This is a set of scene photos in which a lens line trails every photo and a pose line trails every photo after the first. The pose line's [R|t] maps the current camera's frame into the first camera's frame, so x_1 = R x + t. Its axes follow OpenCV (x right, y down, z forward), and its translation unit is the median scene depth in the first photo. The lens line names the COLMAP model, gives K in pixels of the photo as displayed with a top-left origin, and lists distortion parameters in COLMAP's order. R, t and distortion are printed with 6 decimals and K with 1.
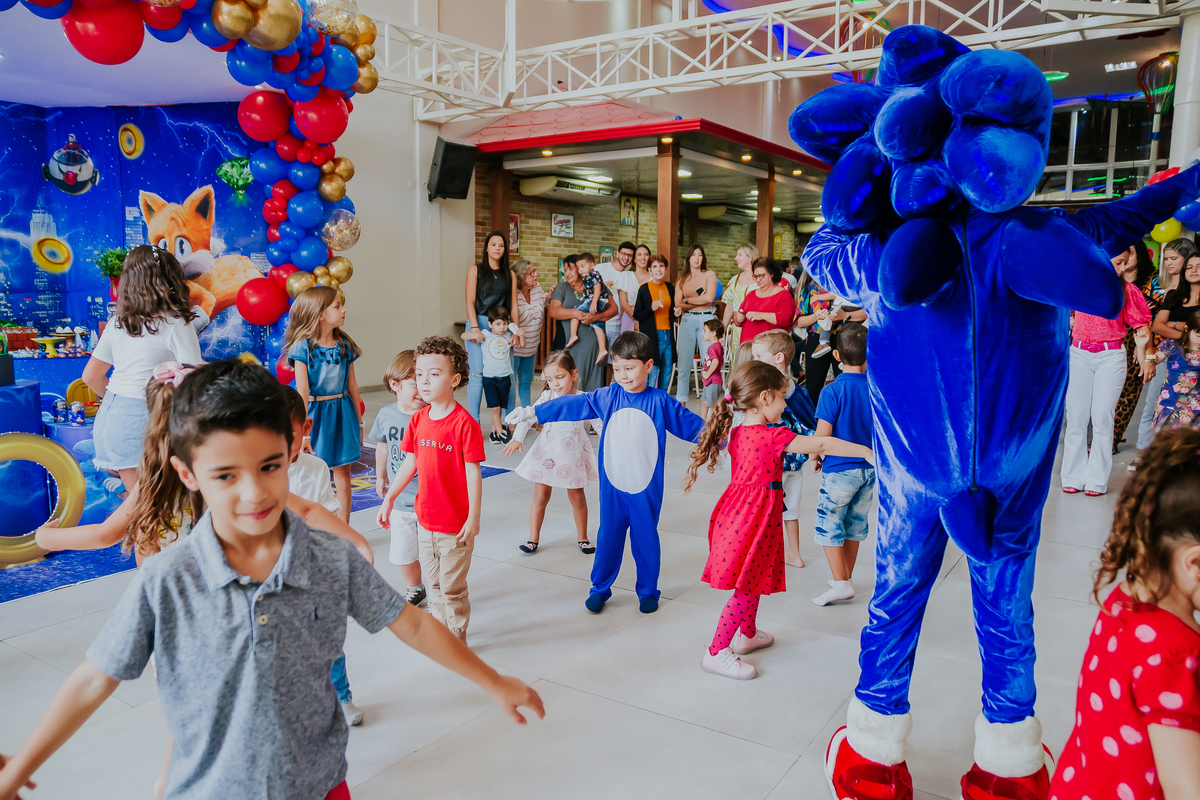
lens RADIAL K [[885.2, 0, 598.8], [0, 885.2, 402.9], [0, 0, 1]] dist [-0.027455, 0.001898]
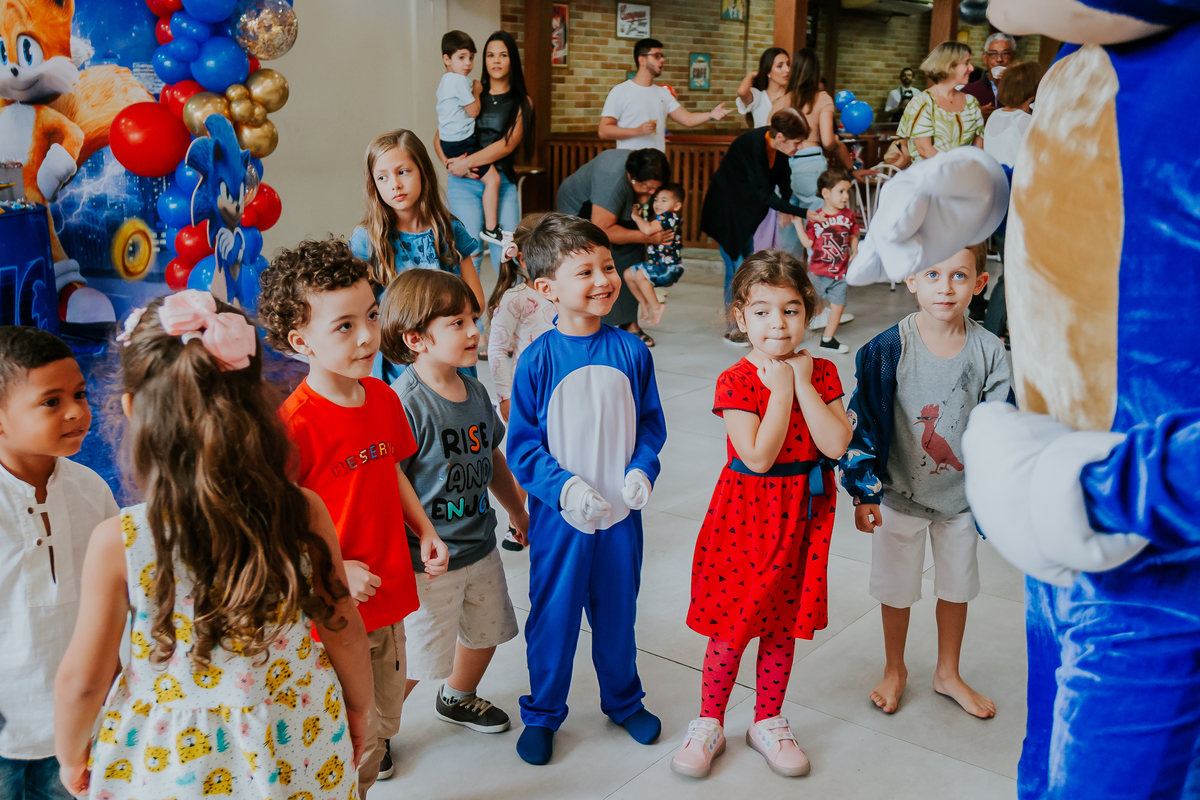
lens RADIAL K [[1167.1, 0, 597.2], [0, 1167.1, 365.9], [0, 0, 1]] dist [0.069894, 0.000000]
pose [[0.995960, 0.016116, -0.088340, 0.023335], [-0.008592, 0.996353, 0.084892, -0.025265], [0.089386, -0.083790, 0.992466, 0.150523]]
